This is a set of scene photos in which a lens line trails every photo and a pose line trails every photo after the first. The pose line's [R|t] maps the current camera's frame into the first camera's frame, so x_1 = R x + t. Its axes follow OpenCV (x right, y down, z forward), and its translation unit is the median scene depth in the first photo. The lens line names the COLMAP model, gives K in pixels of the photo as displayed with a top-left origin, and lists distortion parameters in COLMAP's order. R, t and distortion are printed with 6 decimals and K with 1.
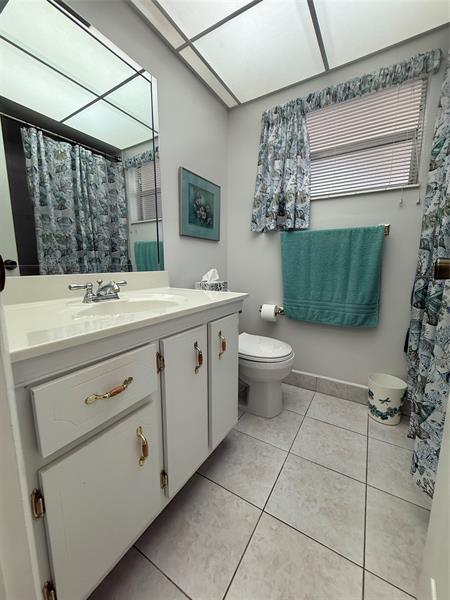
lens RADIAL K [[239.0, 0, 225.2], [0, 239.0, 298.0], [0, 0, 1]] dist [-0.003791, 0.000964]
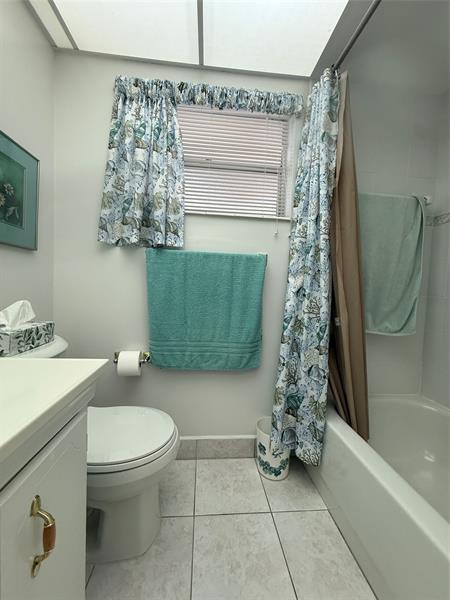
lens RADIAL K [[239.0, 0, 224.4], [0, 239.0, 298.8], [0, 0, 1]] dist [-0.003791, 0.000964]
pose [[0.801686, 0.000174, 0.597746, -0.005425], [0.048119, 0.996736, -0.064827, -0.072348], [-0.595806, 0.080733, 0.799061, 0.320154]]
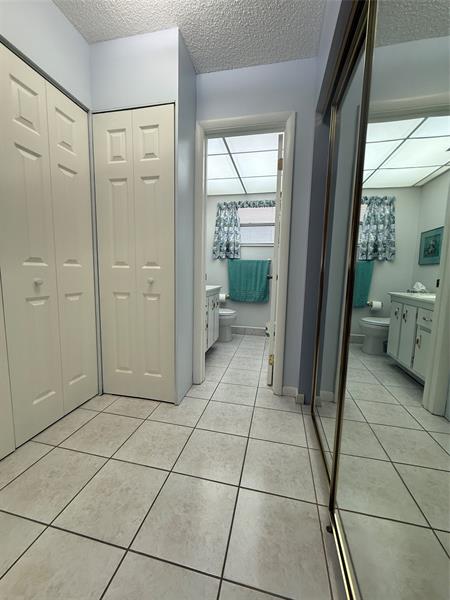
lens RADIAL K [[239.0, 0, 225.8], [0, 239.0, 299.6], [0, 0, 1]] dist [-0.003791, 0.000964]
pose [[0.945265, -0.015677, 0.325927, -0.503539], [0.027042, 0.999173, -0.030368, 0.152038], [-0.325182, 0.037519, 0.944907, -1.037100]]
